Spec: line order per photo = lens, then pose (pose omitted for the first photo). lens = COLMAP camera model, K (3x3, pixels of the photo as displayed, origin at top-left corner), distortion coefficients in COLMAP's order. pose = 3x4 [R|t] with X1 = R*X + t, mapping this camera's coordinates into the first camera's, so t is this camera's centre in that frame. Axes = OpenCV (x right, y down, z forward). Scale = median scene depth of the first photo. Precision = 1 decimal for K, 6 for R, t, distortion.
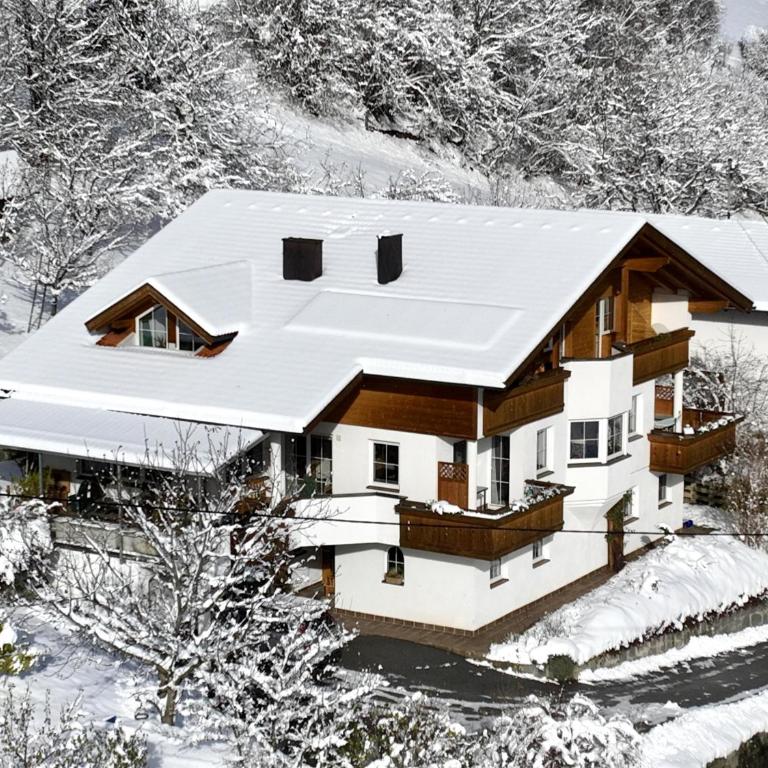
lens RADIAL K [[2296.7, 0, 384.2], [0, 2296.7, 383.3], [0, 0, 1]] dist [-0.026359, 0.000000]
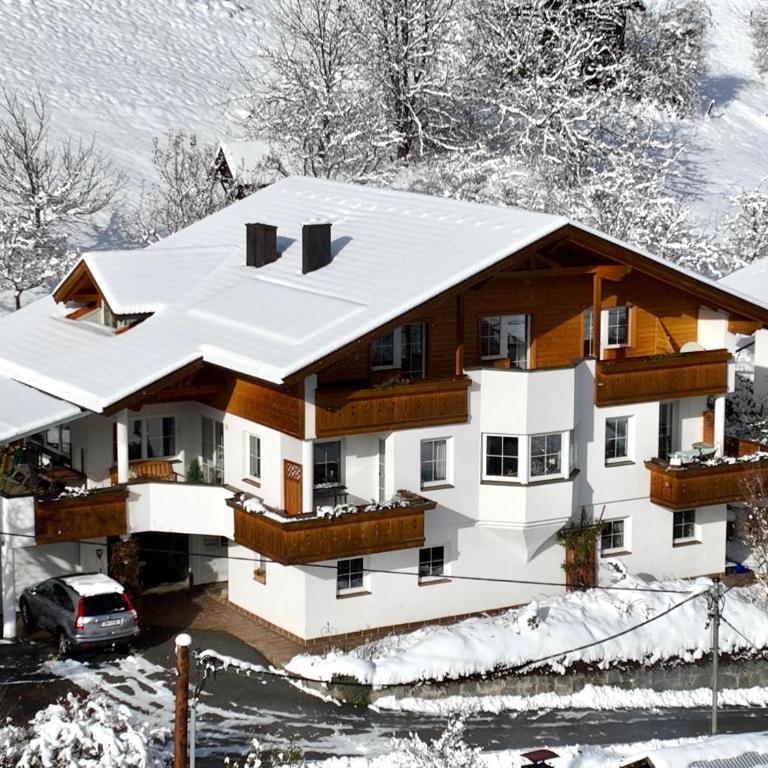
lens RADIAL K [[2296.7, 0, 384.0], [0, 2296.7, 385.1], [0, 0, 1]] dist [-0.026359, 0.000000]
pose [[0.877887, 0.081131, -0.471944, 0.488102], [-0.083614, 0.996374, 0.015750, -0.014697], [0.471511, 0.025634, 0.881488, 0.165143]]
